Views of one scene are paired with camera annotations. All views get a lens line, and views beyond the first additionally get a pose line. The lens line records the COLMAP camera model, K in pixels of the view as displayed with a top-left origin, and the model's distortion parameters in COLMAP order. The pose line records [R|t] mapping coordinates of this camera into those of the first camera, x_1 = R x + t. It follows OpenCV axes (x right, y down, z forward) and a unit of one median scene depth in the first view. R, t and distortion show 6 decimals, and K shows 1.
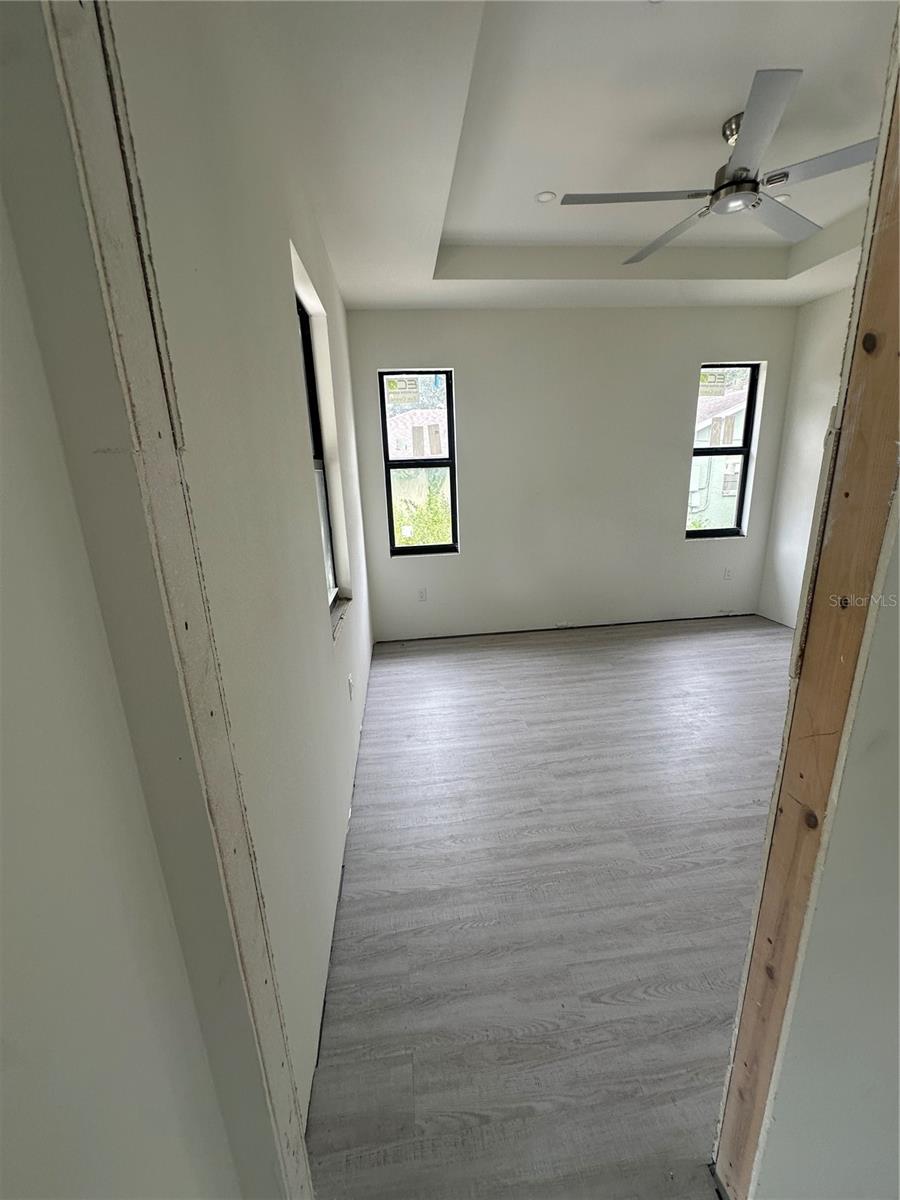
lens RADIAL K [[481.9, 0, 450.0], [0, 481.9, 600.0], [0, 0, 1]] dist [-0.002400, 0.000426]
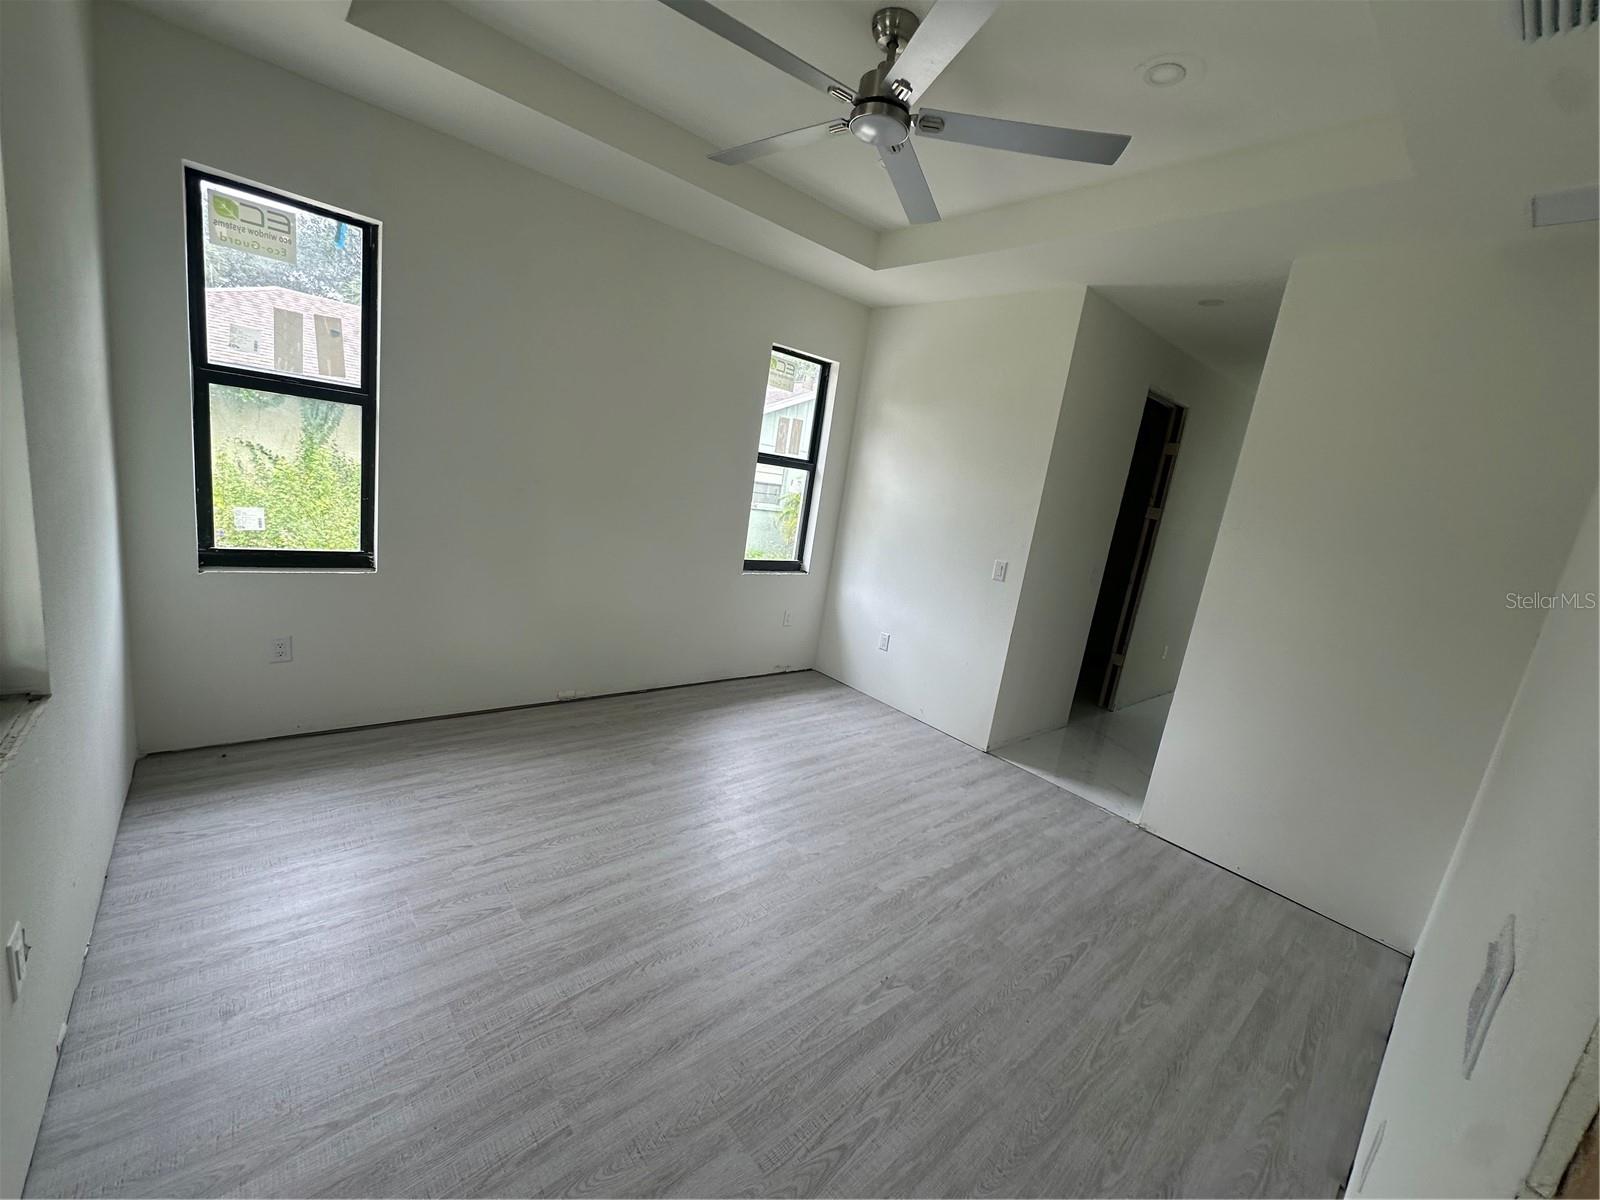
lens RADIAL K [[642.5, 0, 800.0], [0, 642.5, 600.0], [0, 0, 1]] dist [-0.002400, 0.000426]
pose [[0.810240, 0.040691, 0.584684, -0.015002], [-0.021504, 0.998979, -0.039725, -0.050557], [-0.585703, 0.019614, 0.810288, 0.168576]]
